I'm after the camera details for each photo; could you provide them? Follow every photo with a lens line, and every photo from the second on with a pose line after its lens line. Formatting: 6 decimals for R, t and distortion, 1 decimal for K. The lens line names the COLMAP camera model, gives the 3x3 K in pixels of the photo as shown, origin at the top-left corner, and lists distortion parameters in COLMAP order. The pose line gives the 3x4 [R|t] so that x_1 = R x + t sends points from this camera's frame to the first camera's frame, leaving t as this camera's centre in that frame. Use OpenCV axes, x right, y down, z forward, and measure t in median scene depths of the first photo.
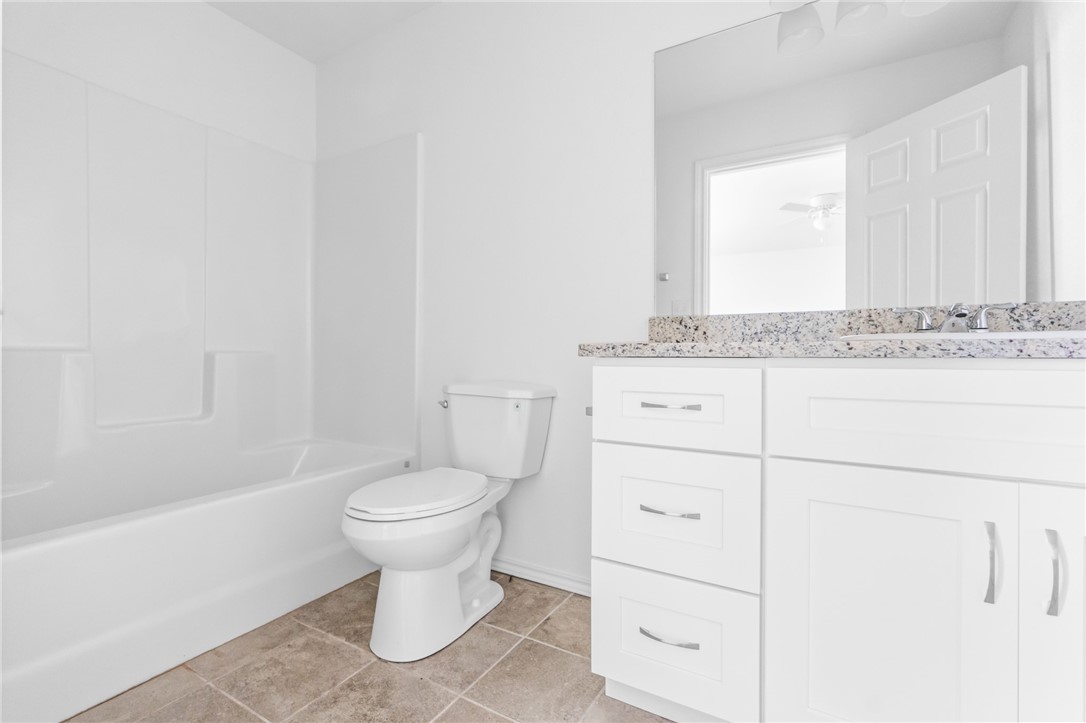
lens RADIAL K [[488.8, 0, 543.0], [0, 488.8, 361.5], [0, 0, 1]] dist [-0.012976, 0.005503]
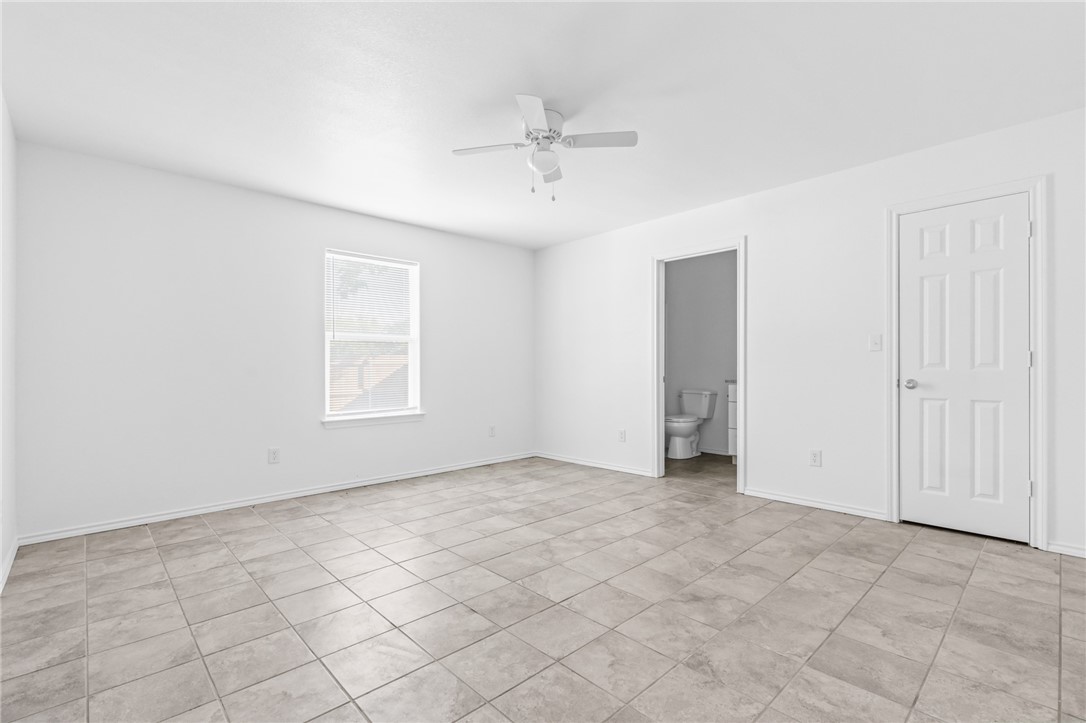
lens RADIAL K [[488.8, 0, 543.0], [0, 488.8, 361.5], [0, 0, 1]] dist [-0.012976, 0.005503]
pose [[0.960512, -0.001635, -0.278233, -0.222121], [-0.003112, 0.999857, -0.016622, -0.104290], [0.278221, 0.016831, 0.960370, -2.946107]]
